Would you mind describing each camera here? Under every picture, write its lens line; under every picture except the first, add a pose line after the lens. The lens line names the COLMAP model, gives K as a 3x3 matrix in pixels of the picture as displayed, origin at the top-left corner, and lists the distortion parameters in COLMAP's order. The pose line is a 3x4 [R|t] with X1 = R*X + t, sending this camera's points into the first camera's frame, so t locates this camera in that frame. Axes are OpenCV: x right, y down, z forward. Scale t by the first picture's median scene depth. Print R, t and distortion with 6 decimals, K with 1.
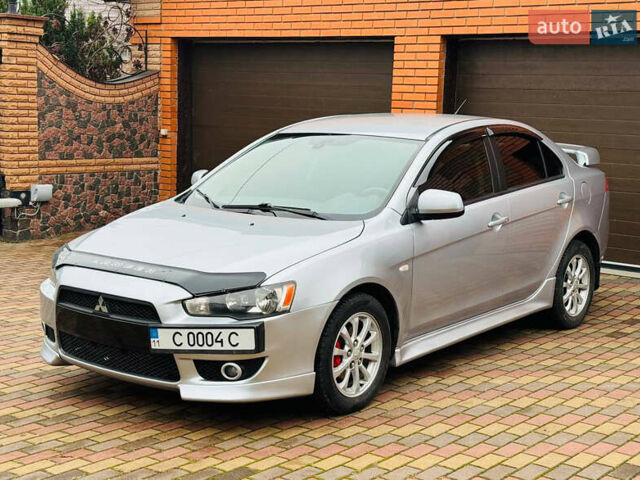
lens RADIAL K [[1043.9, 0, 311.0], [0, 1043.9, 258.4], [0, 0, 1]] dist [0.131322, 0.029741]
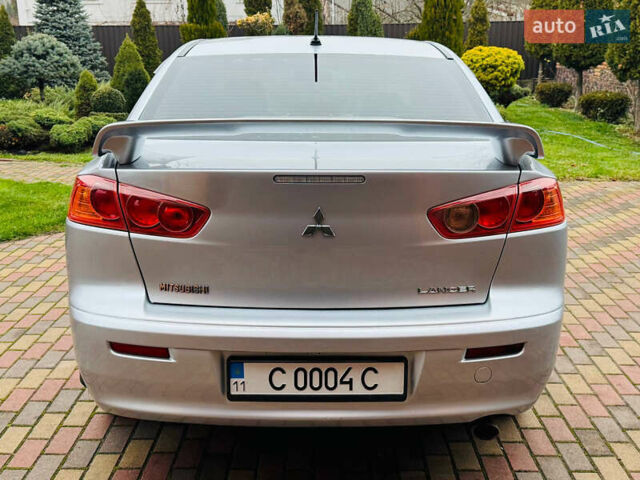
lens RADIAL K [[736.7, 0, 319.6], [0, 736.7, 241.5], [0, 0, 1]] dist [0.175610, -0.360960]
pose [[-0.783577, 0.143166, -0.604574, 0.381185], [-0.111486, 0.924893, 0.363515, -0.215391], [0.611210, 0.352244, -0.708764, 1.573122]]
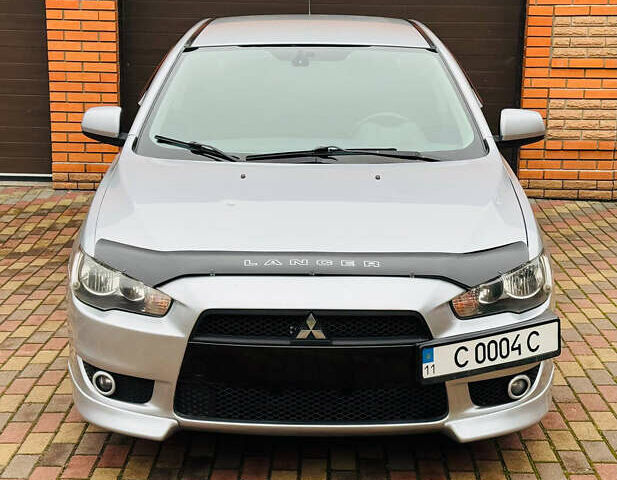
lens RADIAL K [[1128.7, 0, 297.4], [0, 1128.7, 251.0], [0, 0, 1]] dist [0.141416, -0.044031]
pose [[0.792318, -0.146608, 0.592232, -0.538995], [0.106309, 0.989025, 0.102608, -0.065268], [-0.600775, -0.018339, 0.799208, 0.408696]]
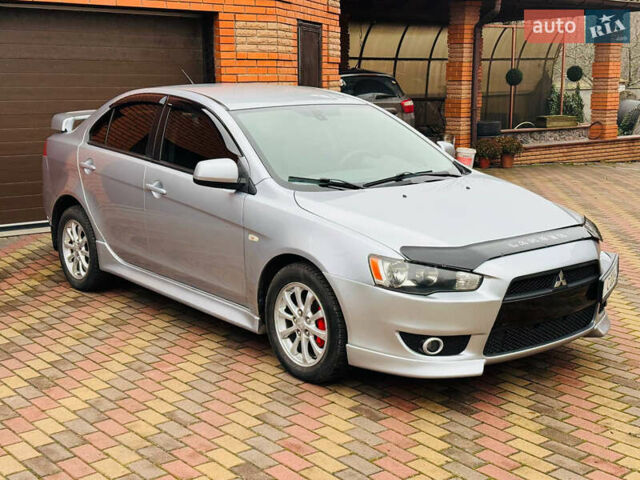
lens RADIAL K [[907.5, 0, 316.6], [0, 907.5, 239.8], [0, 0, 1]] dist [0.143499, -0.048456]
pose [[0.219570, -0.202443, 0.954361, -0.959347], [0.162521, 0.972155, 0.168827, -0.158437], [-0.961965, 0.118035, 0.246357, 0.894462]]
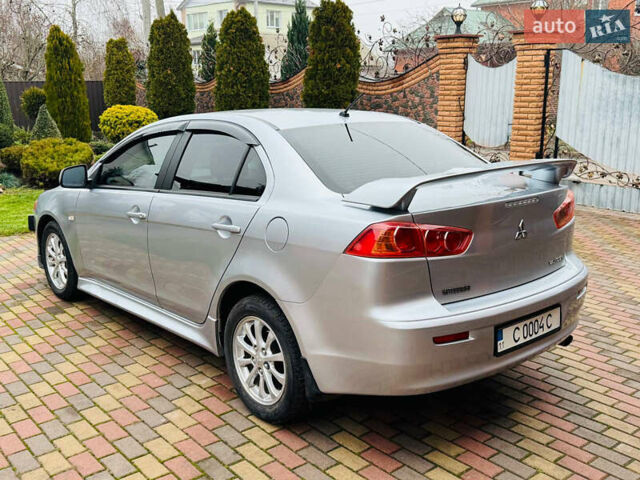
lens RADIAL K [[649.6, 0, 318.3], [0, 649.6, 239.4], [0, 0, 1]] dist [0.199478, -0.432561]
pose [[-0.197200, 0.198258, -0.960107, 0.690052], [-0.146827, 0.962320, 0.228872, -0.177521], [0.969306, 0.186104, -0.160660, 1.235597]]
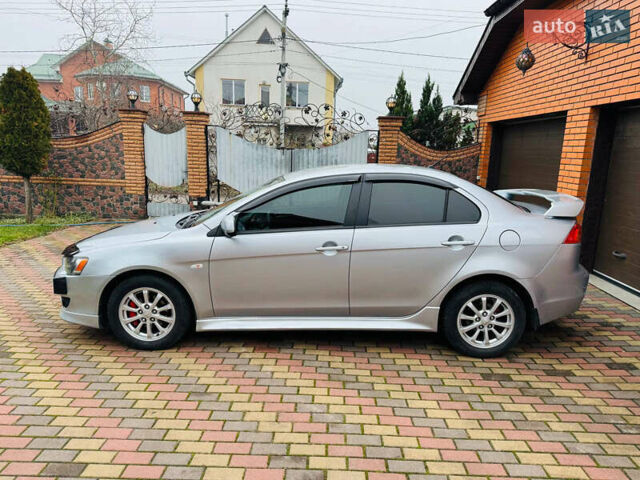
lens RADIAL K [[447.6, 0, 321.3], [0, 447.6, 242.8], [0, 0, 1]] dist [0.087104, -0.110791]
pose [[0.608844, 0.149536, -0.779069, 0.657601], [-0.133062, 0.987410, 0.085537, -0.095935], [0.782051, 0.051586, 0.621076, 0.732174]]
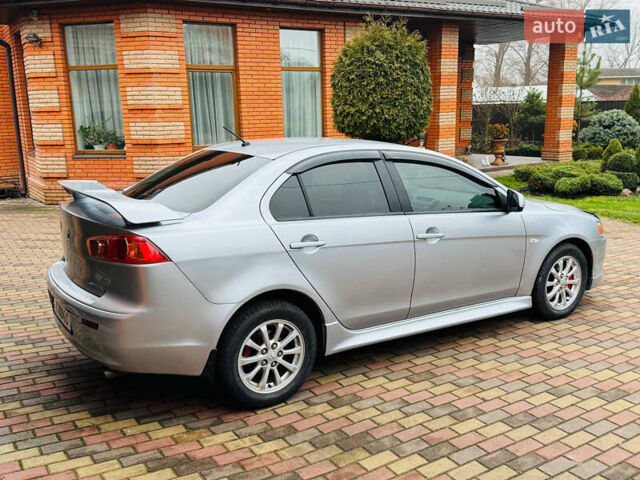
lens RADIAL K [[617.4, 0, 321.7], [0, 617.4, 241.3], [0, 0, 1]] dist [0.182496, -0.367897]
pose [[-0.948097, -0.078142, 0.308231, -0.142257], [0.039548, 0.932831, 0.358137, -0.331329], [-0.315513, 0.351739, -0.881324, 1.981024]]
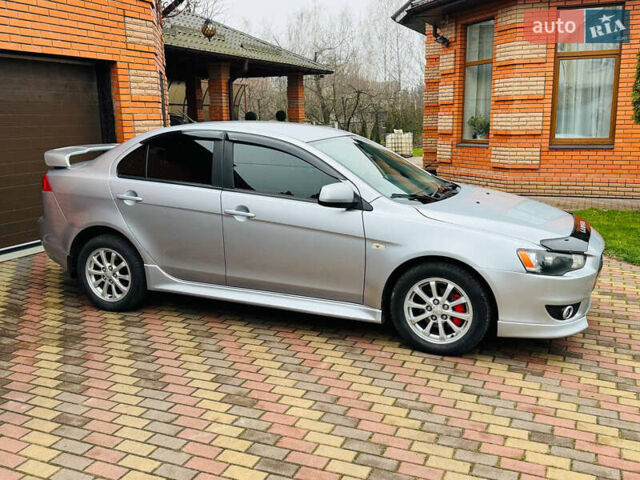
lens RADIAL K [[617.4, 0, 321.7], [0, 617.4, 241.3], [0, 0, 1]] dist [0.182496, -0.367897]
pose [[-0.269095, -0.217289, 0.938282, -0.801940], [0.154187, 0.951933, 0.264670, -0.228964], [-0.950692, 0.215892, -0.222657, 1.383085]]
